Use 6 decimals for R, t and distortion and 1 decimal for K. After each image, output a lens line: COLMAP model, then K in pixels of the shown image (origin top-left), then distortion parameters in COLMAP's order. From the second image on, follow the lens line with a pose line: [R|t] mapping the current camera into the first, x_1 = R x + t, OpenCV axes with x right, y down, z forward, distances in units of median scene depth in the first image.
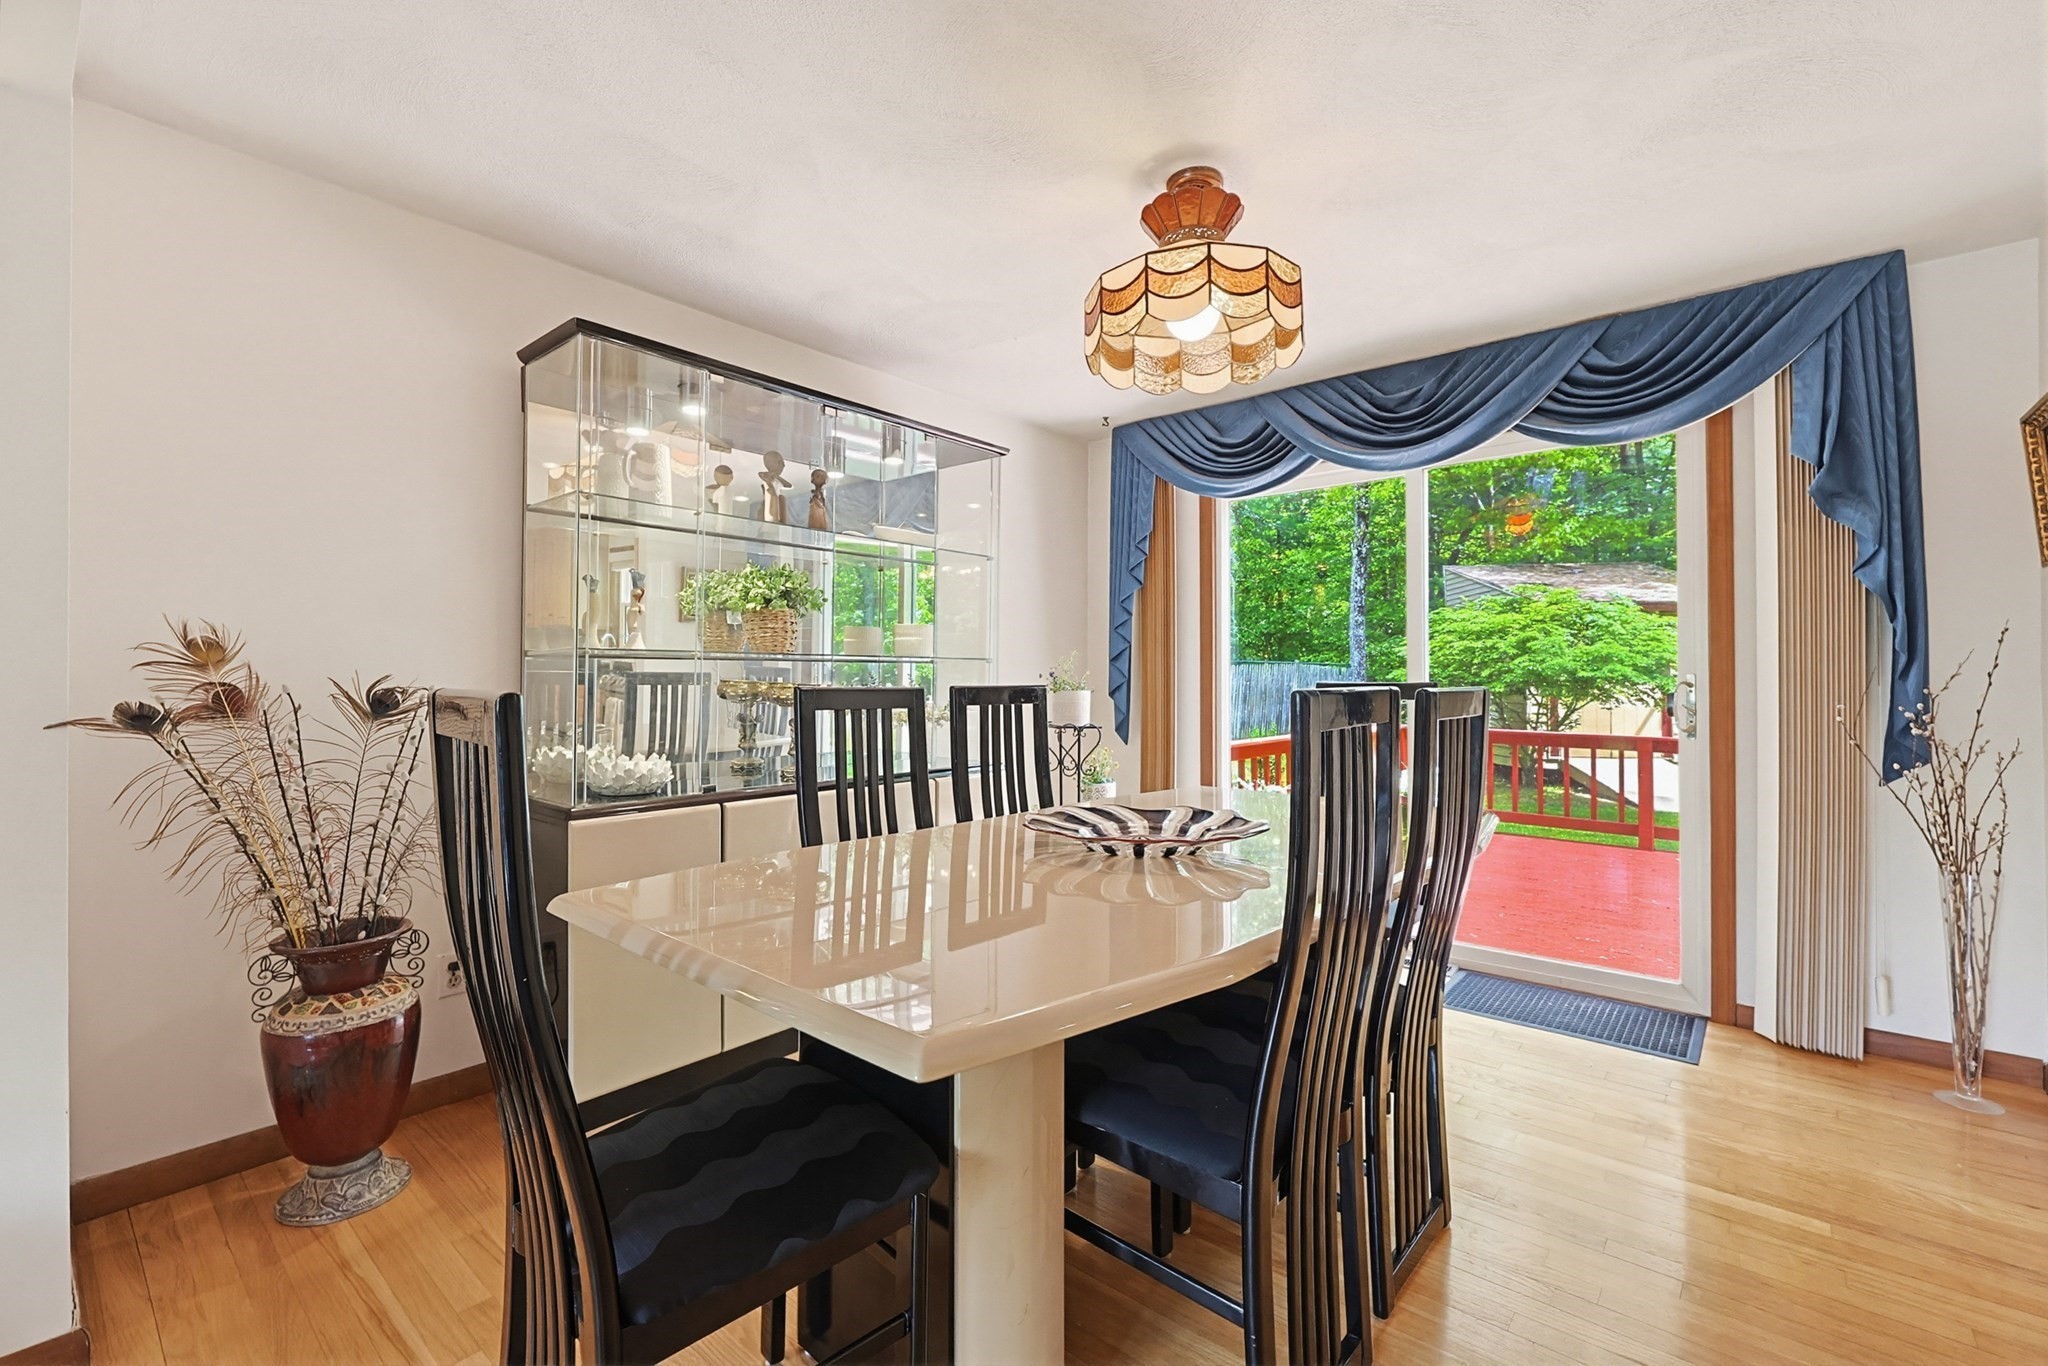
lens RADIAL K [[867.7, 0, 1029.8], [0, 867.7, 685.6], [0, 0, 1]] dist [0.001492, -0.000271]
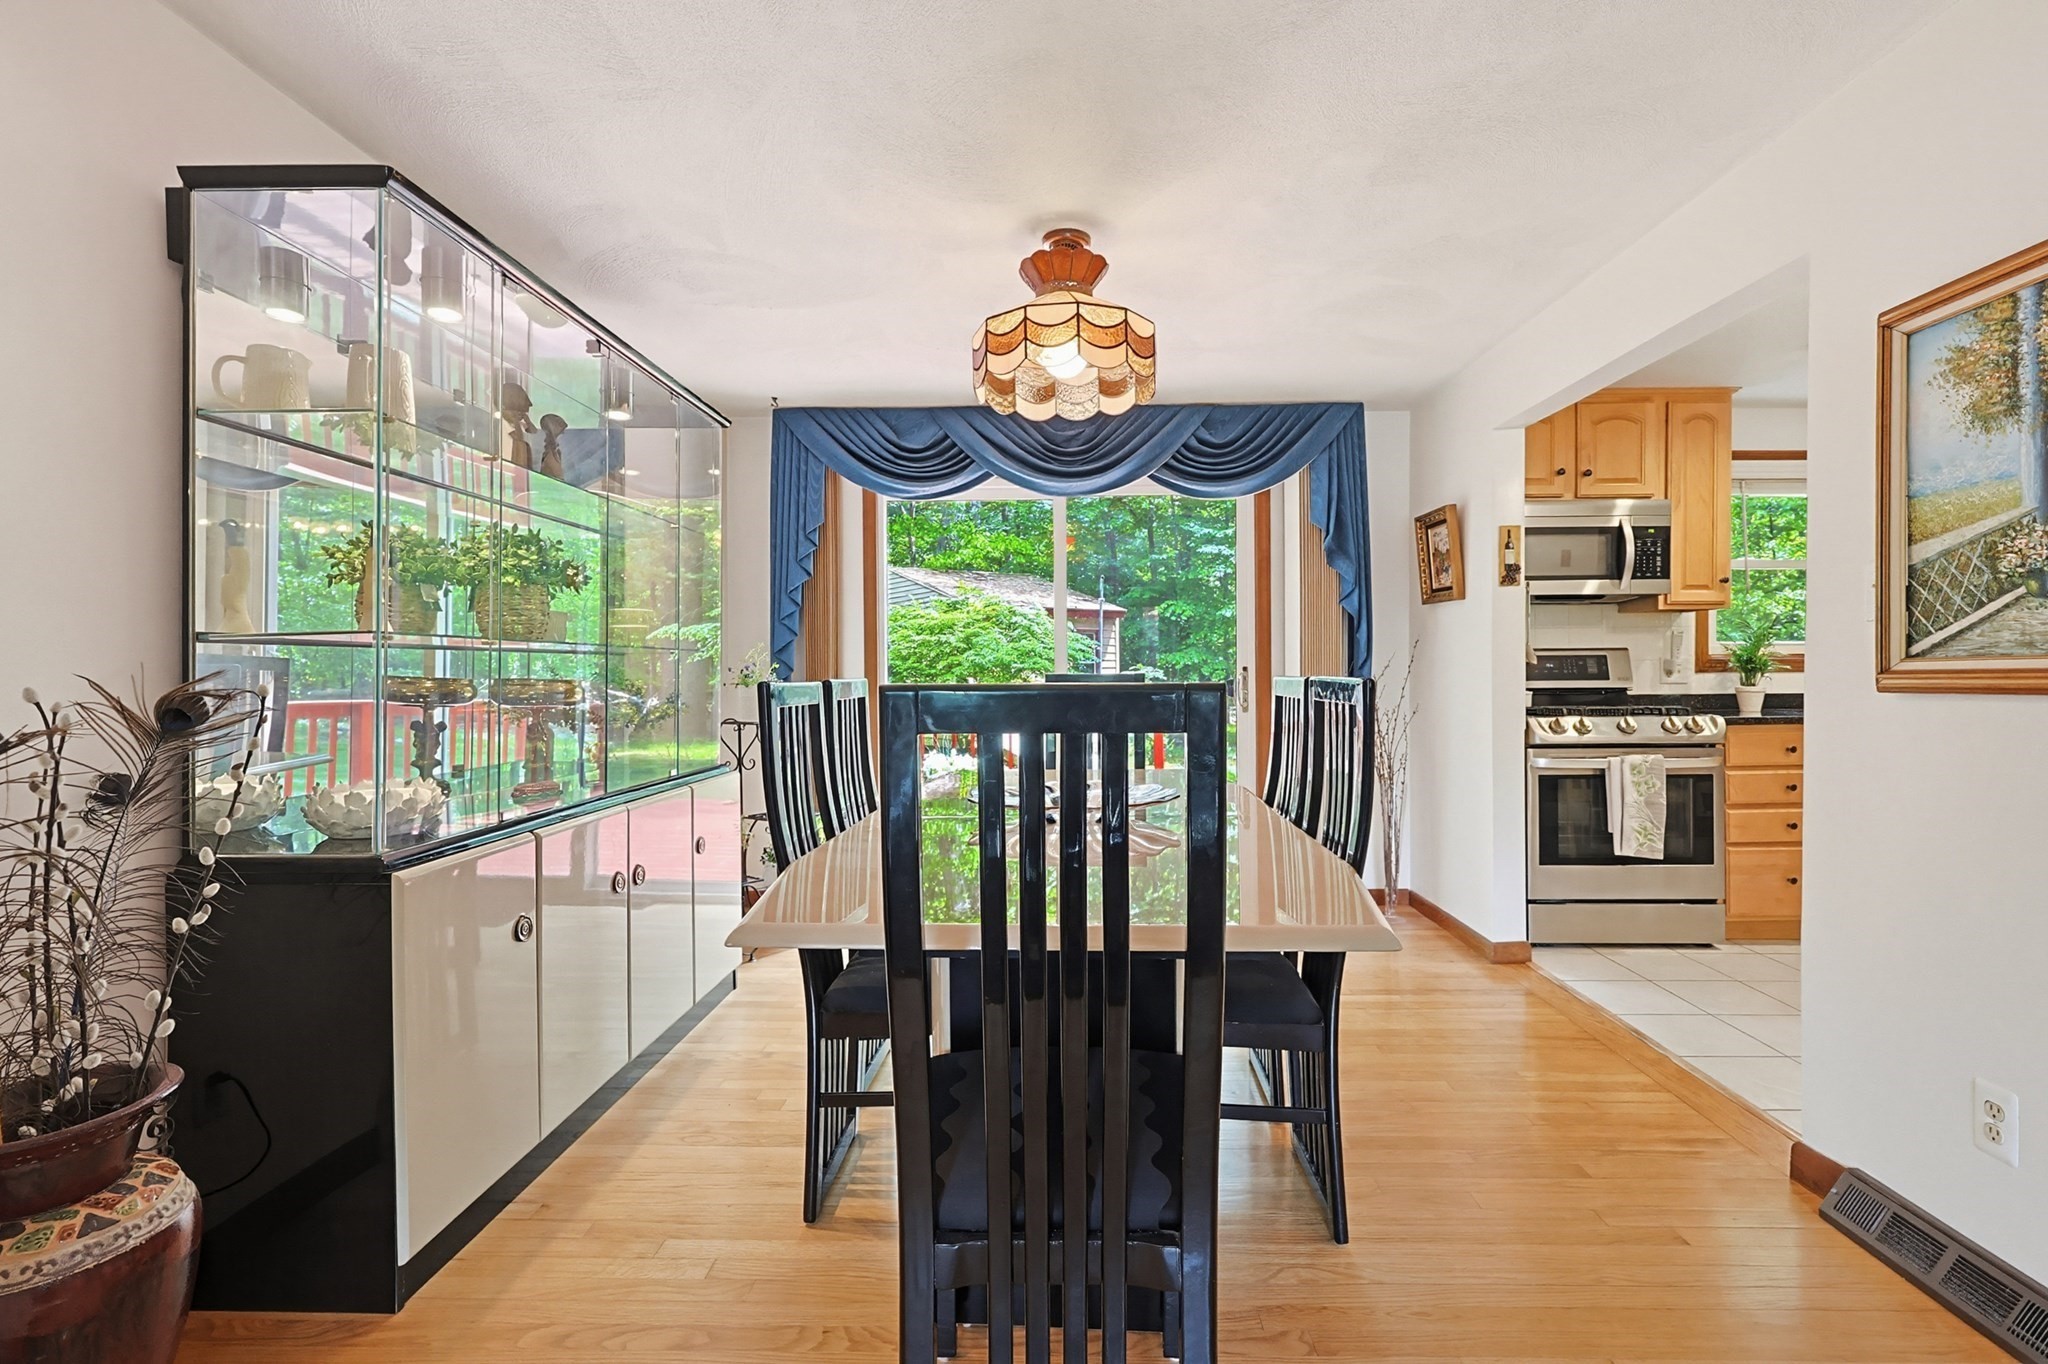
lens RADIAL K [[893.3, 0, 1037.0], [0, 893.3, 681.1], [0, 0, 1]] dist [-0.002781, -0.000413]
pose [[0.785404, -0.009323, 0.618914, -0.337572], [0.006637, 0.999956, 0.006640, -0.002469], [-0.618948, -0.001107, 0.785431, 0.054548]]
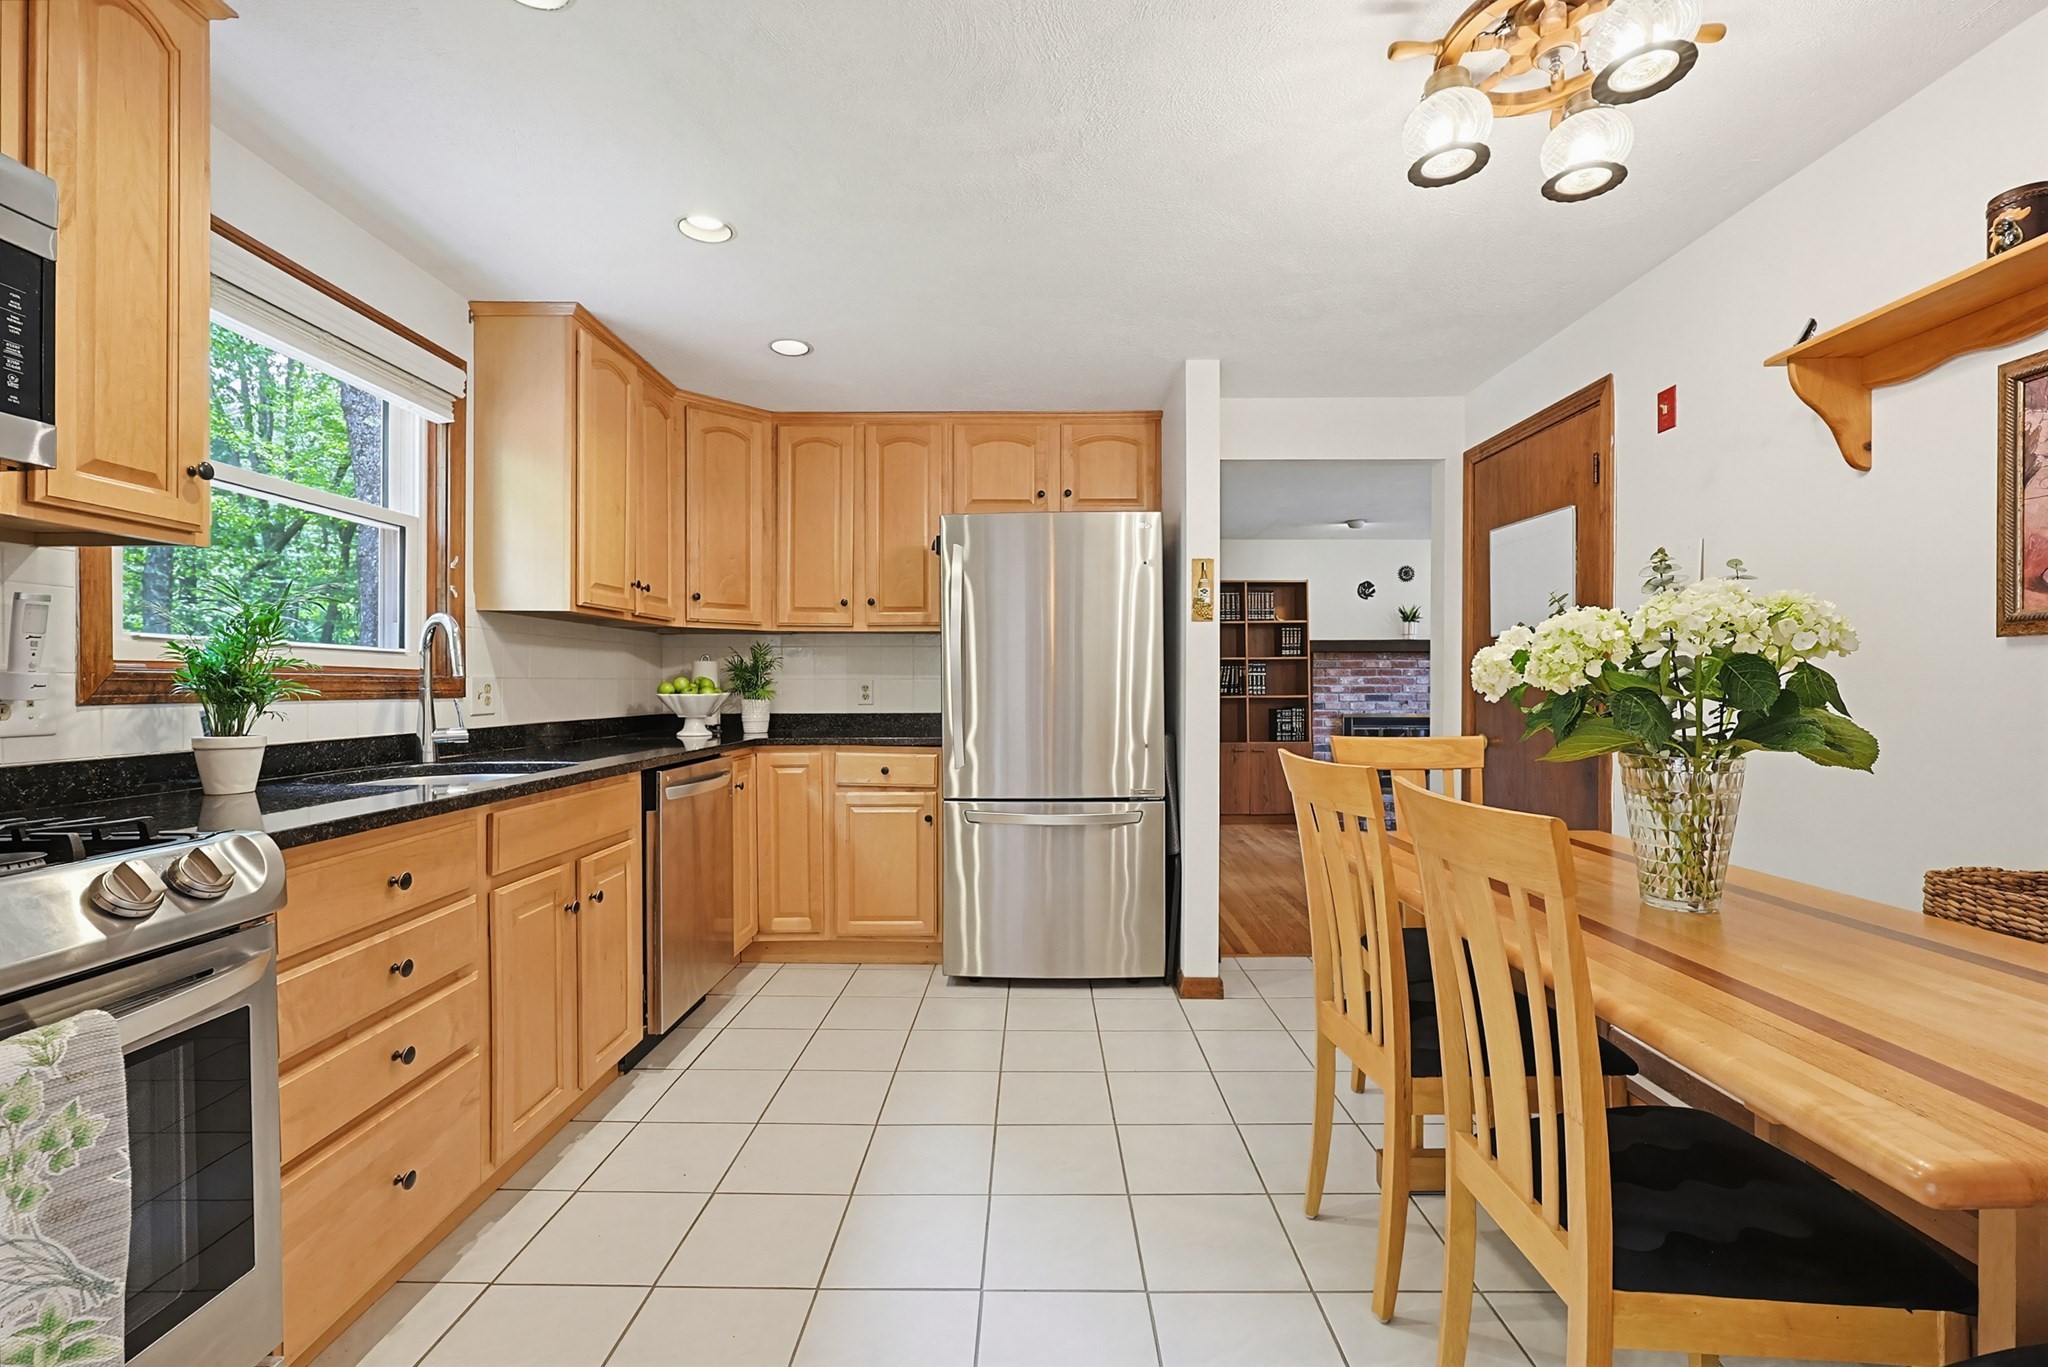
lens RADIAL K [[867.7, 0, 1029.8], [0, 867.7, 686.1], [0, 0, 1]] dist [0.001492, -0.000271]
pose [[-0.637247, -0.000605, 0.770659, 0.423235], [0.004619, 0.999979, 0.004604, -0.010078], [-0.770646, 0.006494, -0.637231, 0.351039]]
